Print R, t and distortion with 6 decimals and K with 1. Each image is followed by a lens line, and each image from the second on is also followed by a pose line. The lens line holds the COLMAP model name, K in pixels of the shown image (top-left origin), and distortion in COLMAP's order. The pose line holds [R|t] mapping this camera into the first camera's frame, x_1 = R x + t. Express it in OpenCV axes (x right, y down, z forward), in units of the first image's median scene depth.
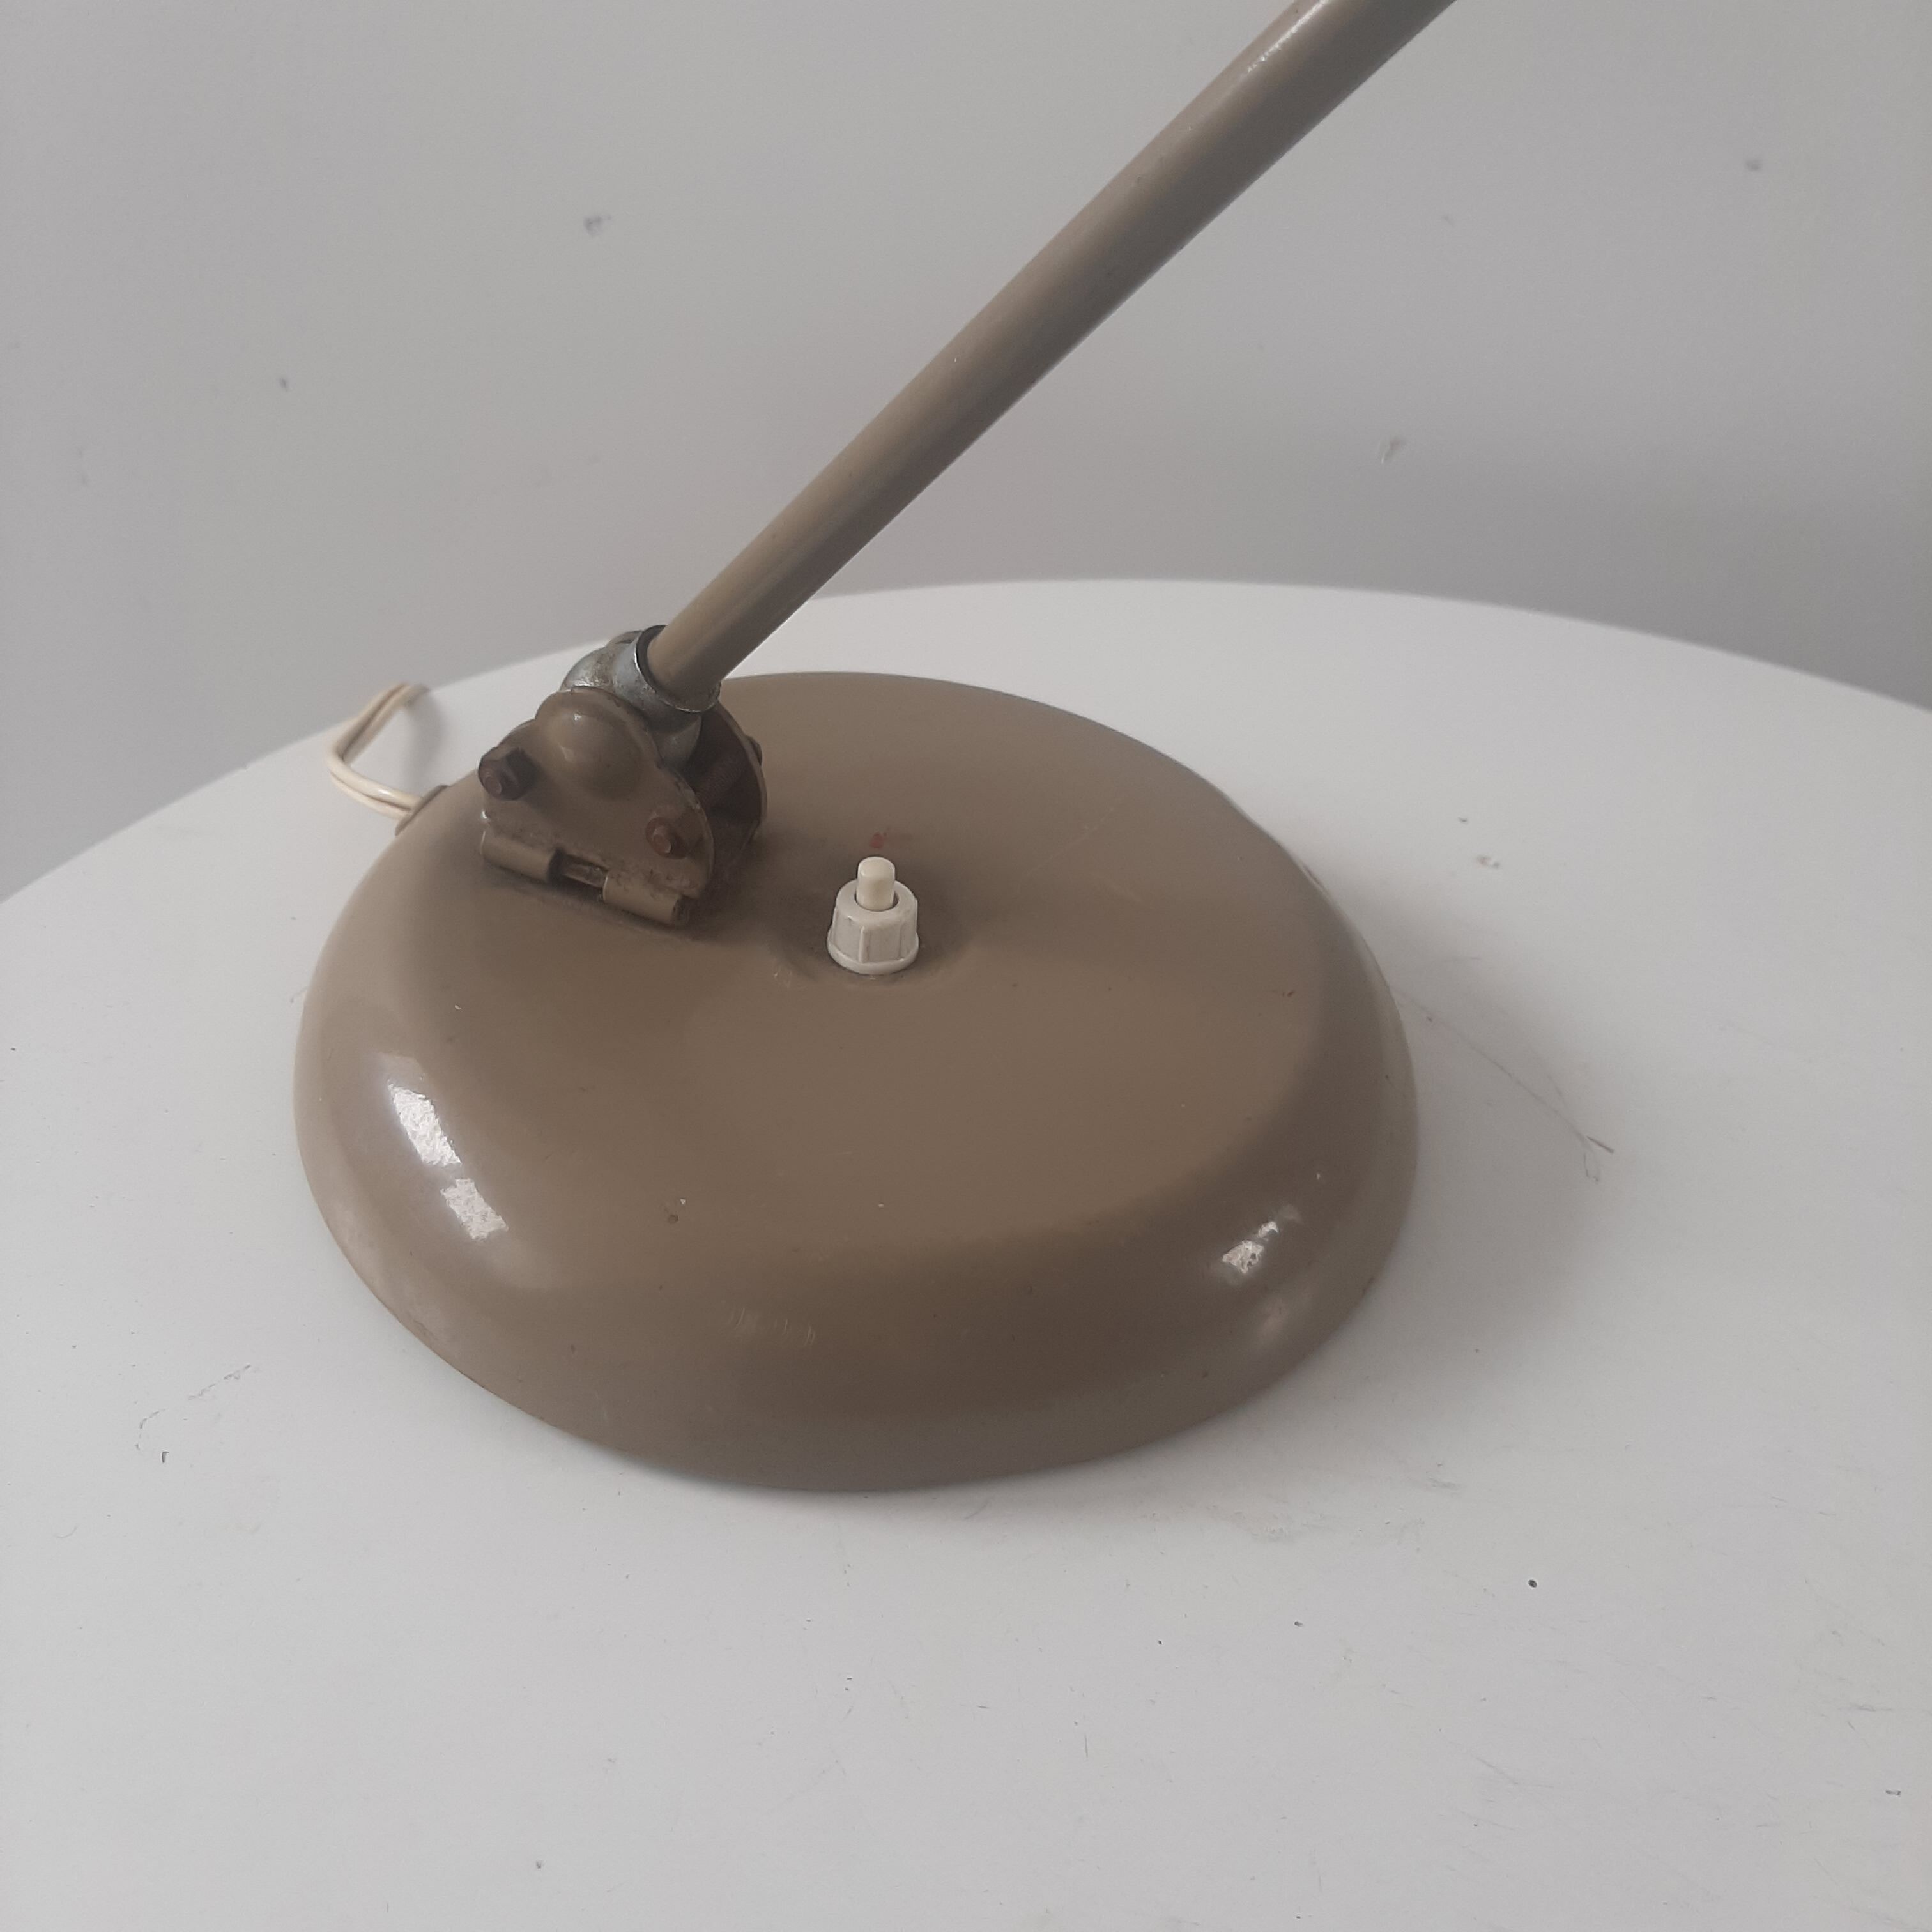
lens RADIAL K [[2129.7, 0, 970.4], [0, 2129.7, 967.3], [0, 0, 1]] dist [0.074746, 0.000000]
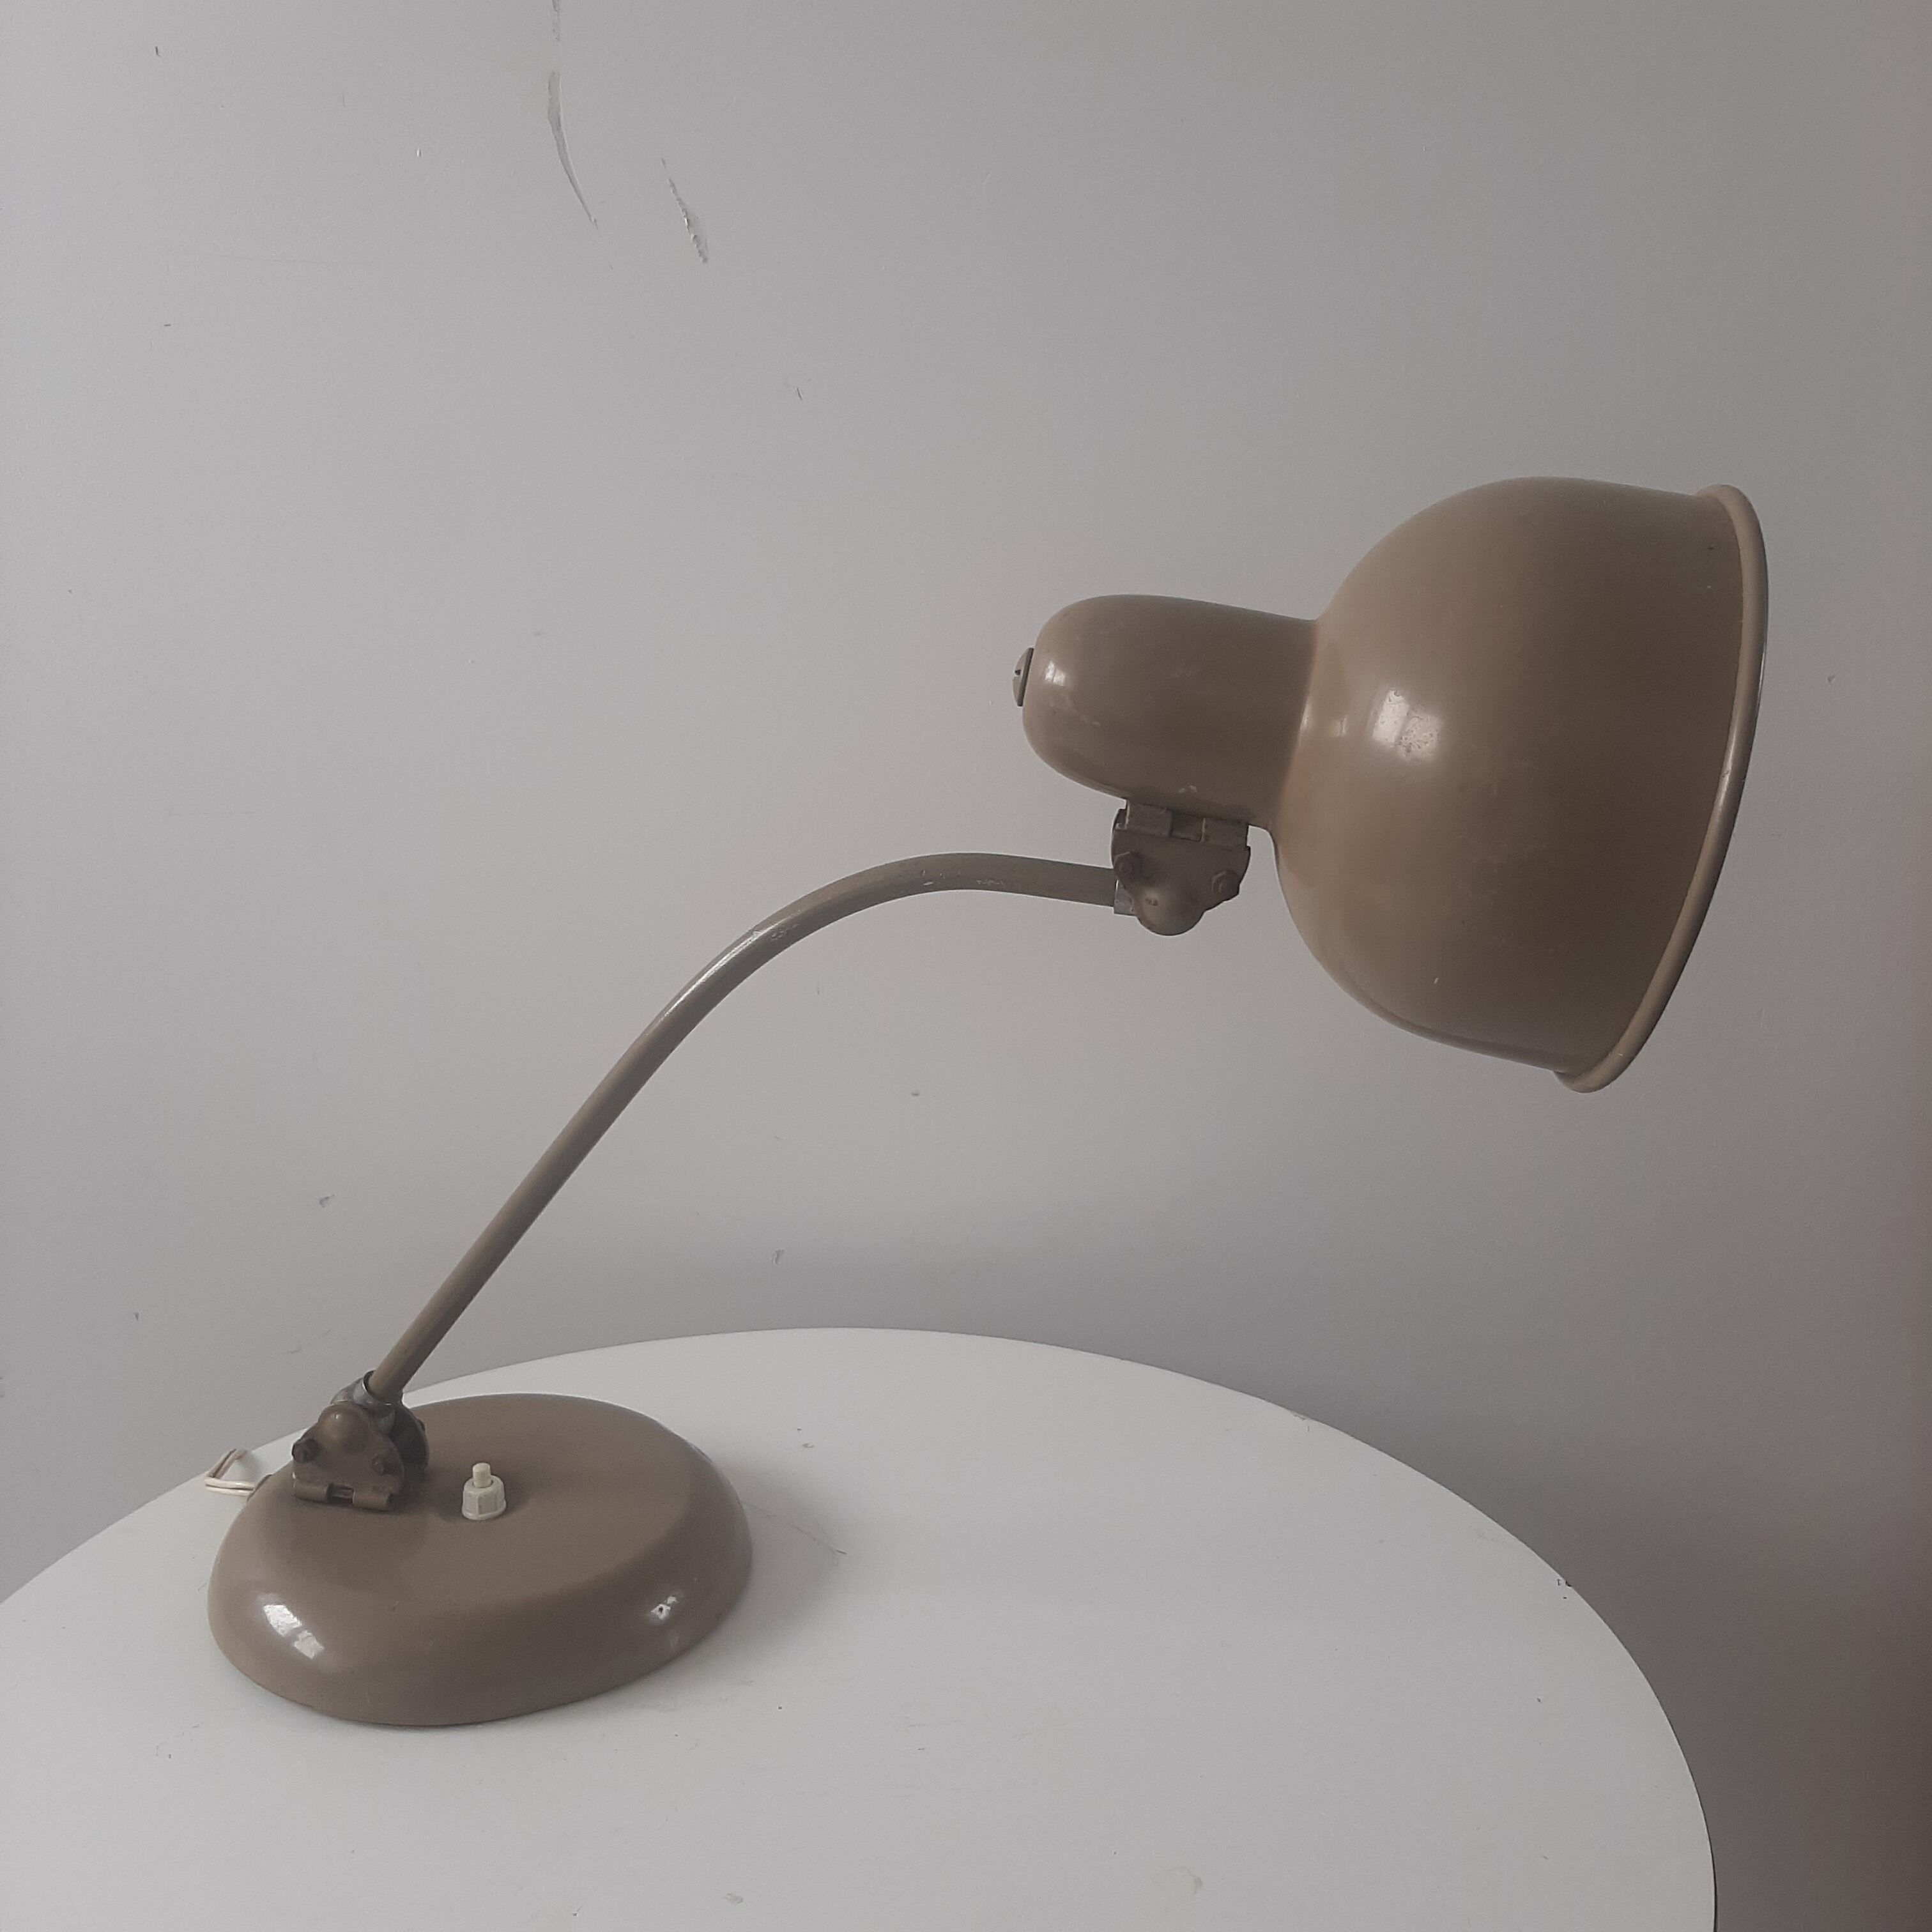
lens RADIAL K [[2129.7, 0, 968.3], [0, 2129.7, 953.8], [0, 0, 1]] dist [0.074746, 0.000000]
pose [[0.980853, -0.117692, 0.155161, 0.168327], [0.169152, 0.909689, -0.379281, 0.397567], [-0.096510, 0.398265, 0.912179, -1.285148]]
